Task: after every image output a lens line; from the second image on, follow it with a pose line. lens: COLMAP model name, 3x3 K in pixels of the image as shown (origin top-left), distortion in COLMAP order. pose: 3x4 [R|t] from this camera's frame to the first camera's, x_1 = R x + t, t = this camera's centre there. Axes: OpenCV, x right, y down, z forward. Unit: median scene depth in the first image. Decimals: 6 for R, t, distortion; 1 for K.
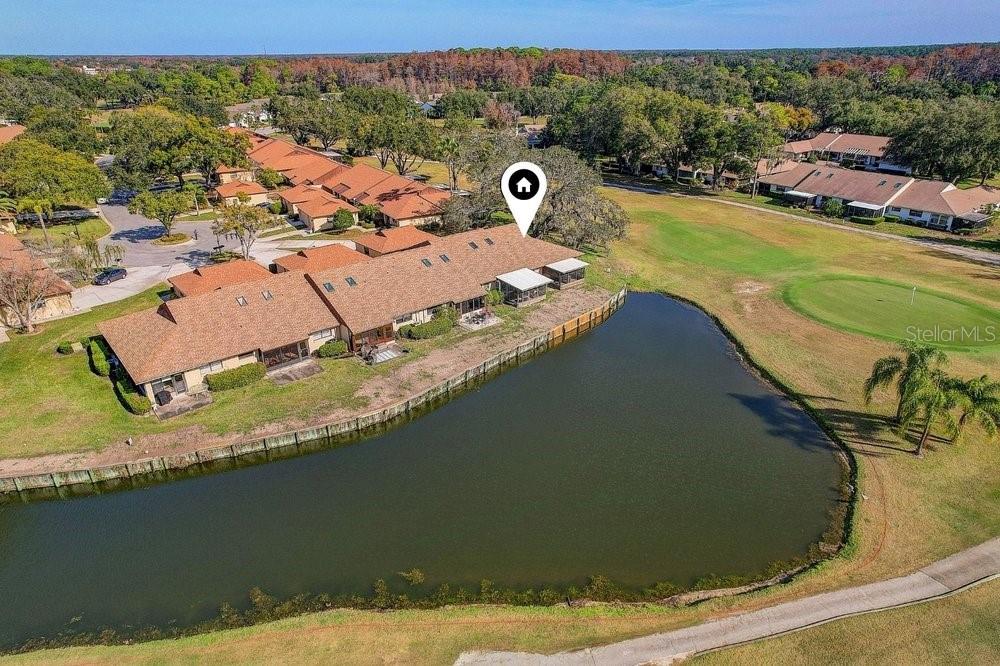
lens RADIAL K [[651.9, 0, 500.0], [0, 651.9, 333.0], [0, 0, 1]] dist [-0.065230, 0.091933]
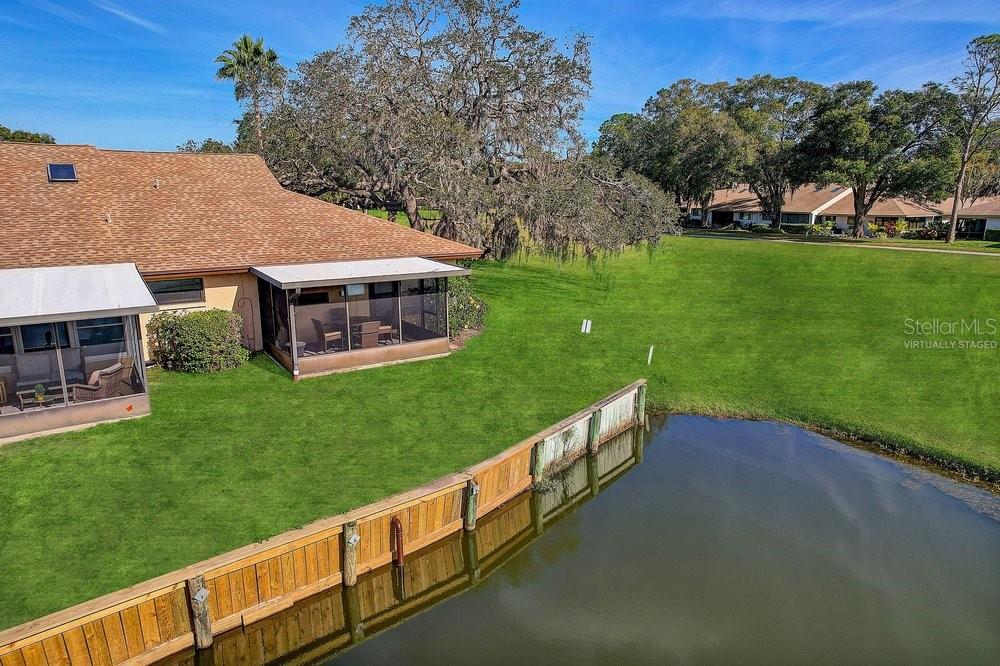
lens RADIAL K [[538.9, 0, 500.0], [0, 538.9, 333.0], [0, 0, 1]] dist [-0.001269, 0.019912]
pose [[0.984628, 0.020785, -0.173424, 0.121938], [-0.056735, 0.977114, -0.205013, -0.032915], [0.165194, 0.211701, 0.963273, 0.554487]]
